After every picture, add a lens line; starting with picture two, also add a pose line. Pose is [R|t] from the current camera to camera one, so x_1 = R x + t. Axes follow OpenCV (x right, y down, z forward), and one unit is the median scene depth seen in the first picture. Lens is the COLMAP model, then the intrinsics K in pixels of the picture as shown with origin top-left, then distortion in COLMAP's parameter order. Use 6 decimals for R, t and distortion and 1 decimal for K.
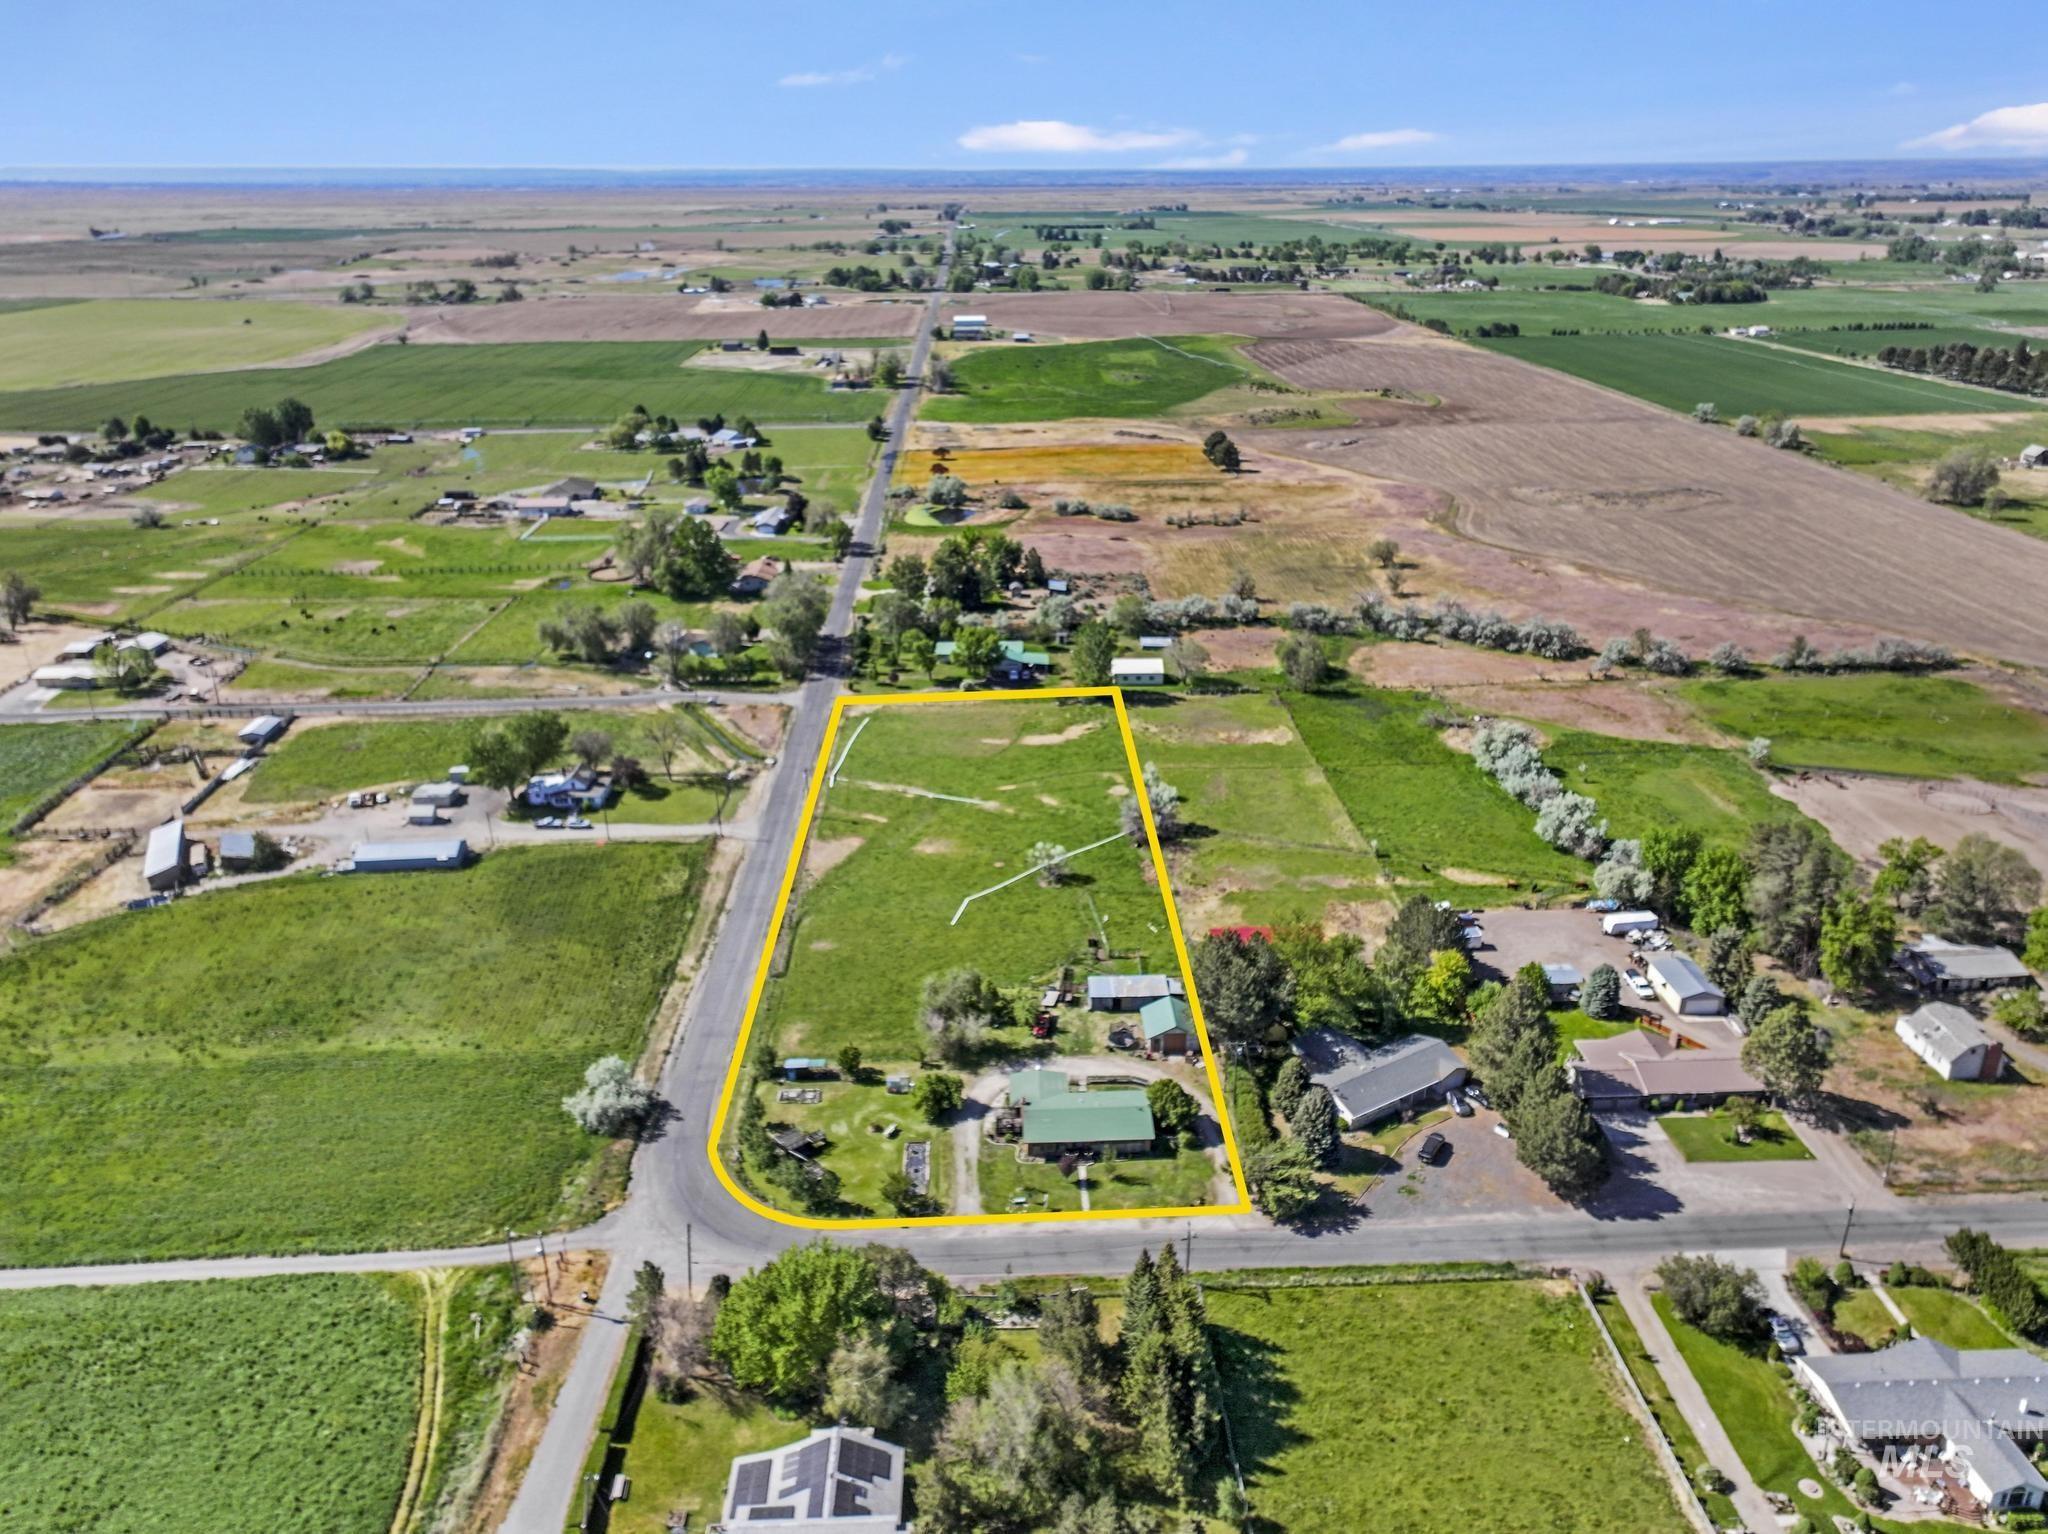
lens RADIAL K [[1457.4, 0, 1028.6], [0, 1457.4, 772.2], [0, 0, 1]] dist [0.001011, 0.011617]
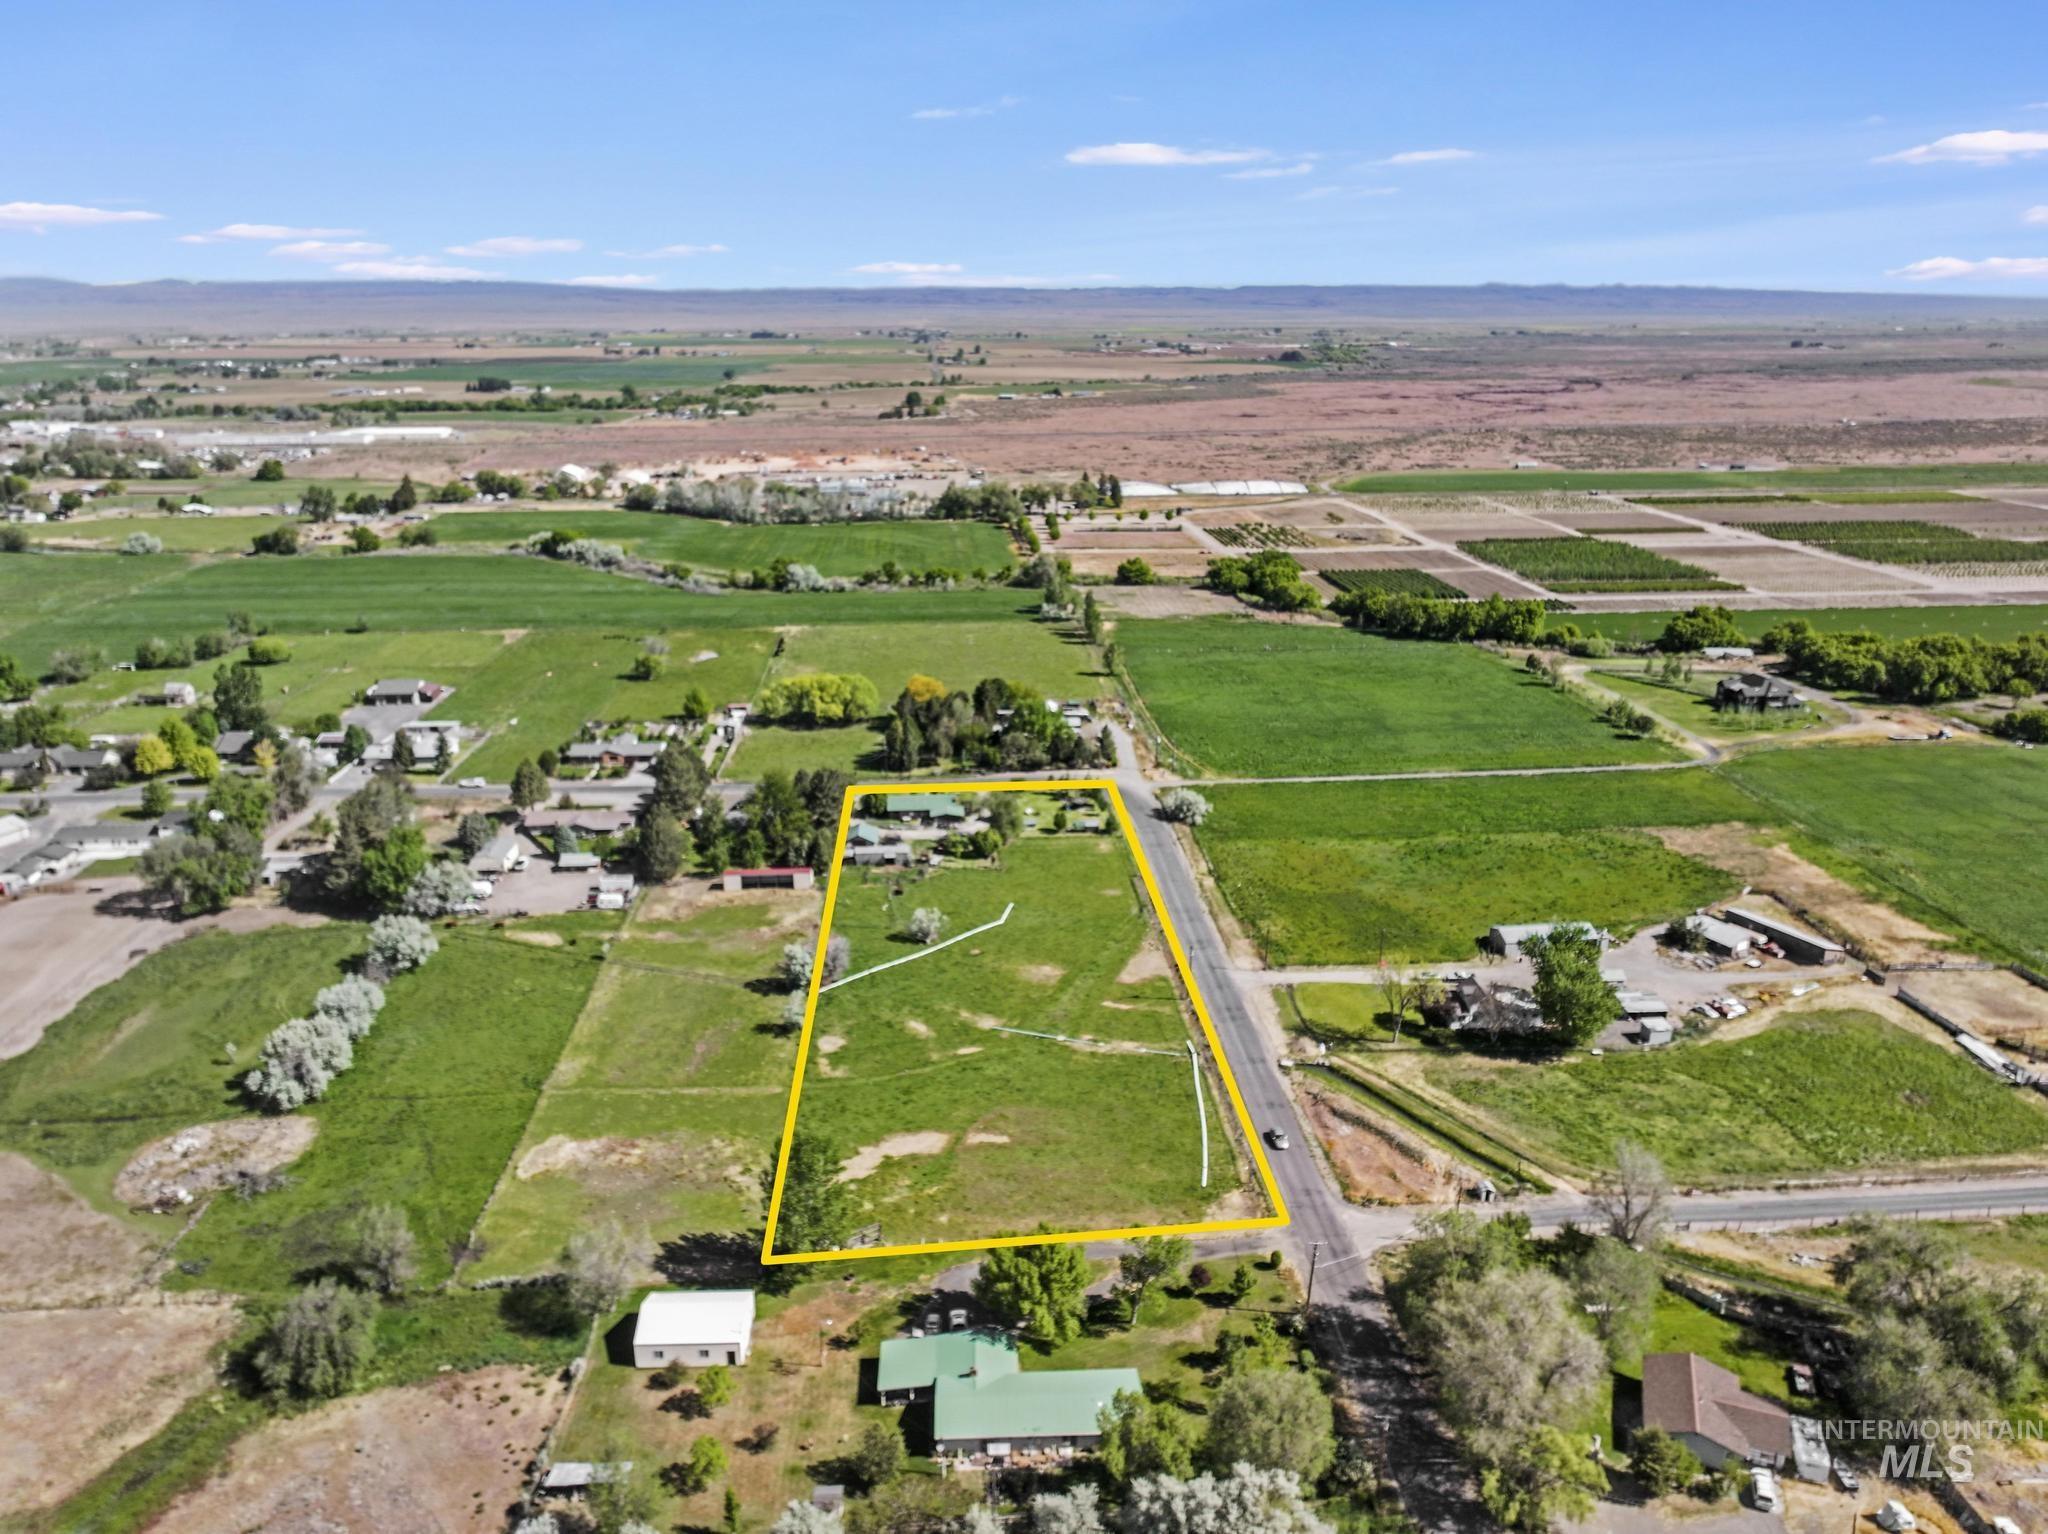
lens RADIAL K [[1457.4, 0, 1028.6], [0, 1457.4, 772.2], [0, 0, 1]] dist [0.001011, 0.011617]
pose [[-0.999446, 0.019212, -0.027188, -0.032766], [-0.002704, 0.767123, 0.641494, -0.702377], [0.033180, 0.641212, -0.766646, 1.722222]]
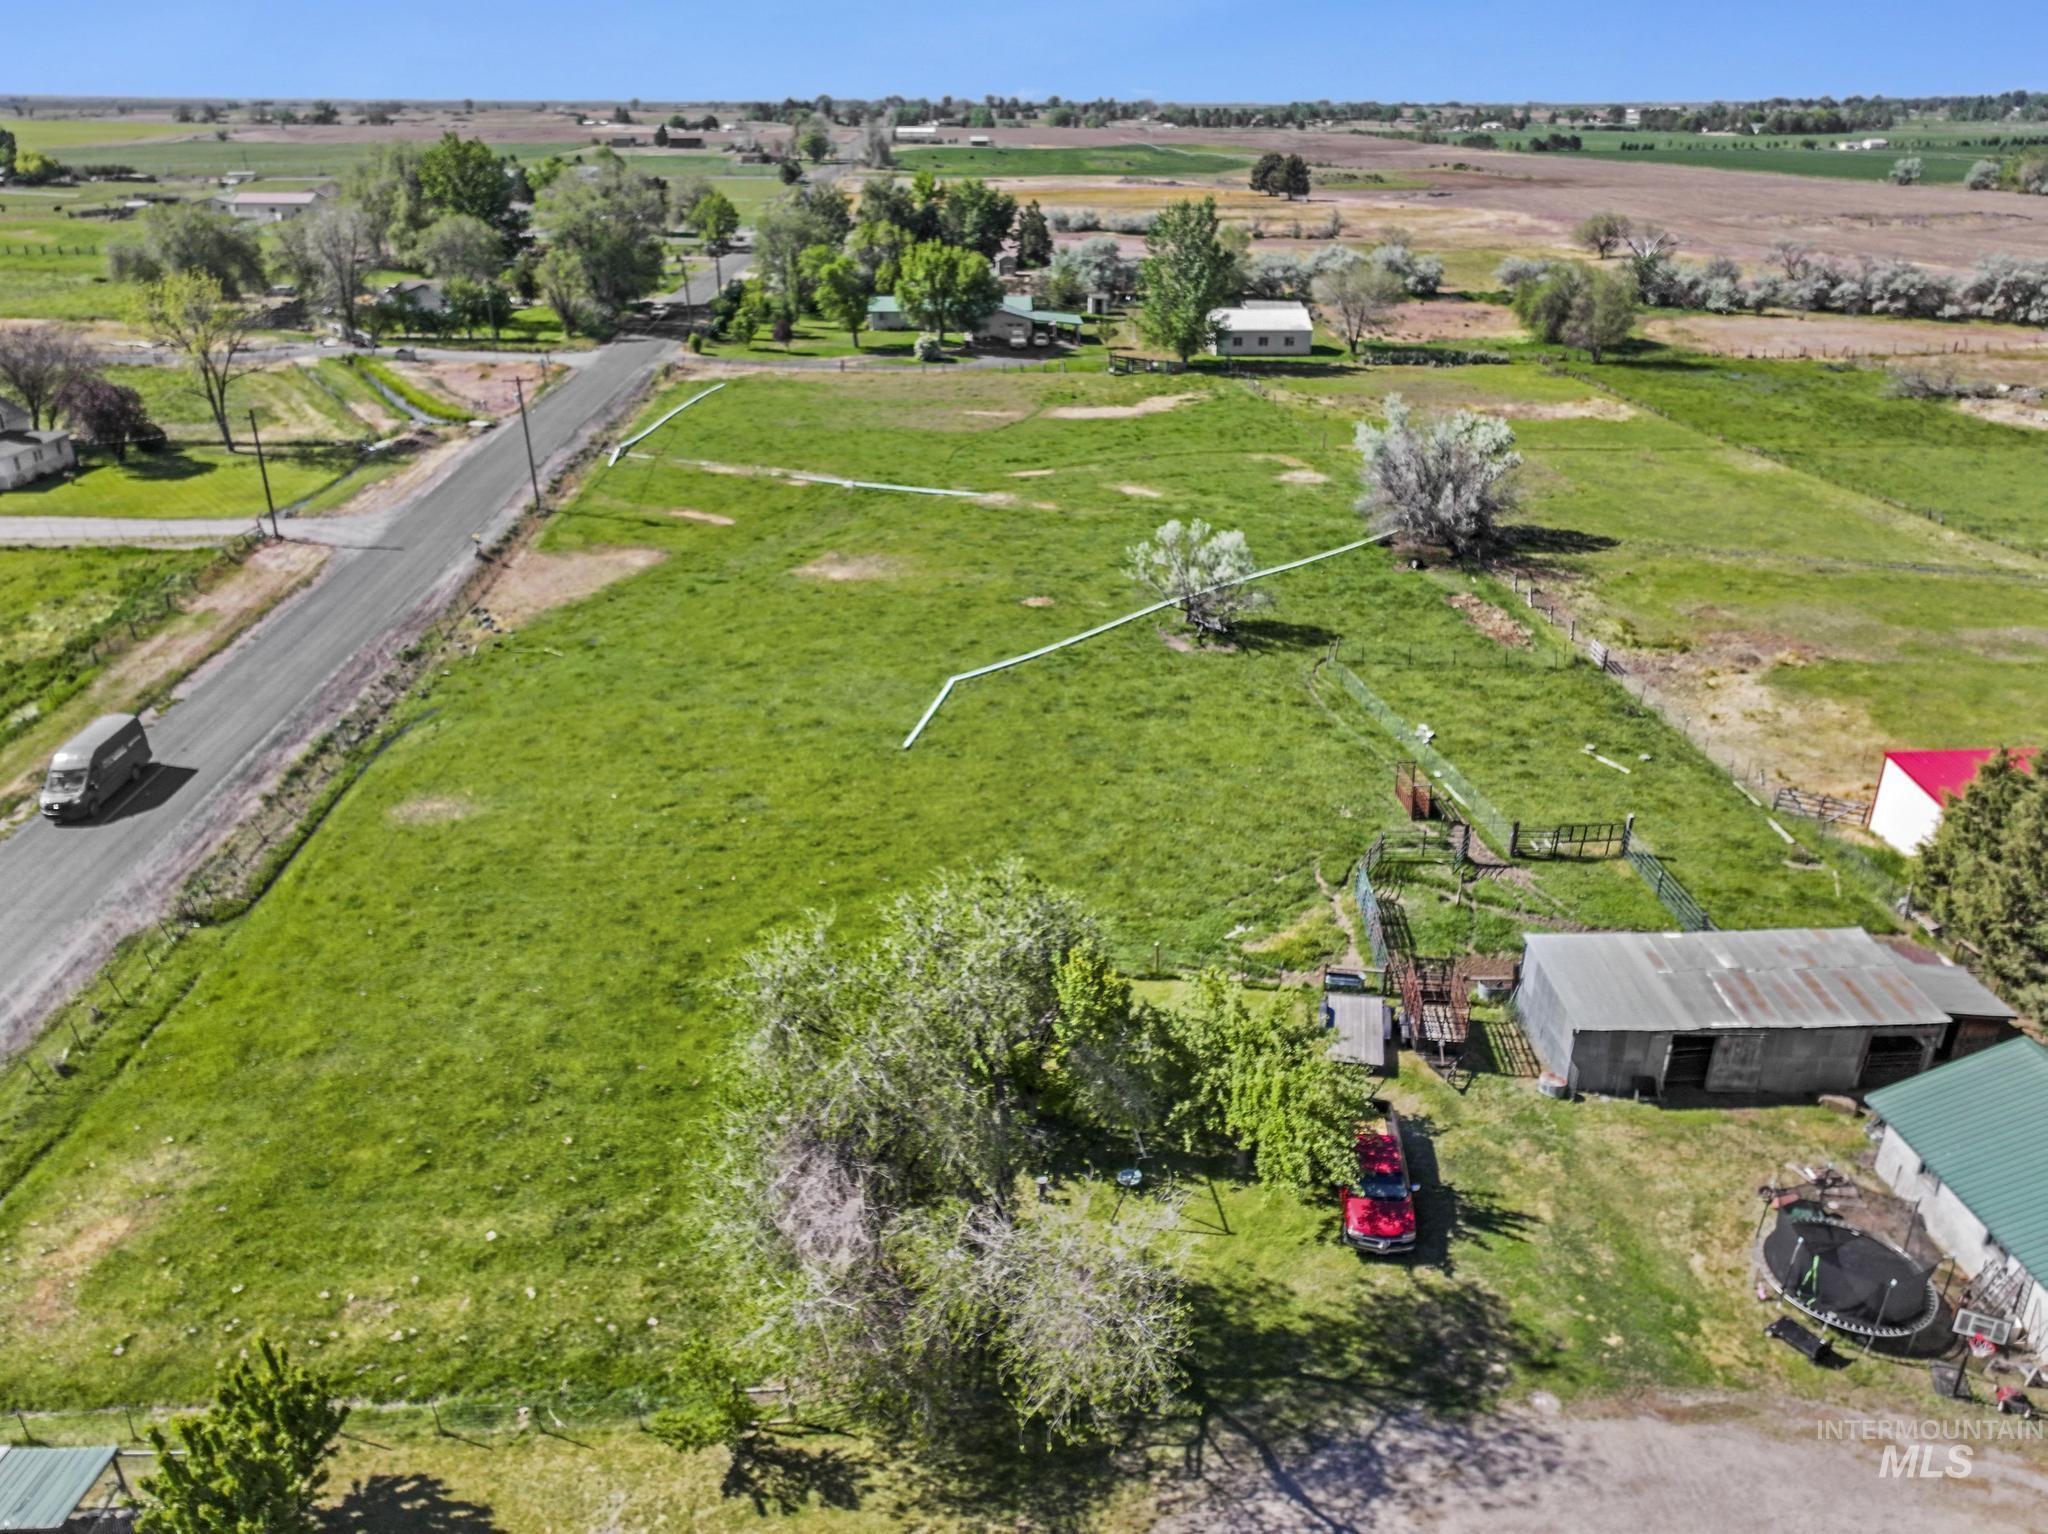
lens RADIAL K [[1486.2, 0, 974.8], [0, 1486.2, 722.4], [0, 0, 1]] dist [0.003624, 0.003798]
pose [[0.999952, 0.008162, 0.005496, -0.037270], [-0.008200, 0.999942, 0.007002, 0.090141], [-0.005439, -0.007047, 0.999960, 0.650520]]
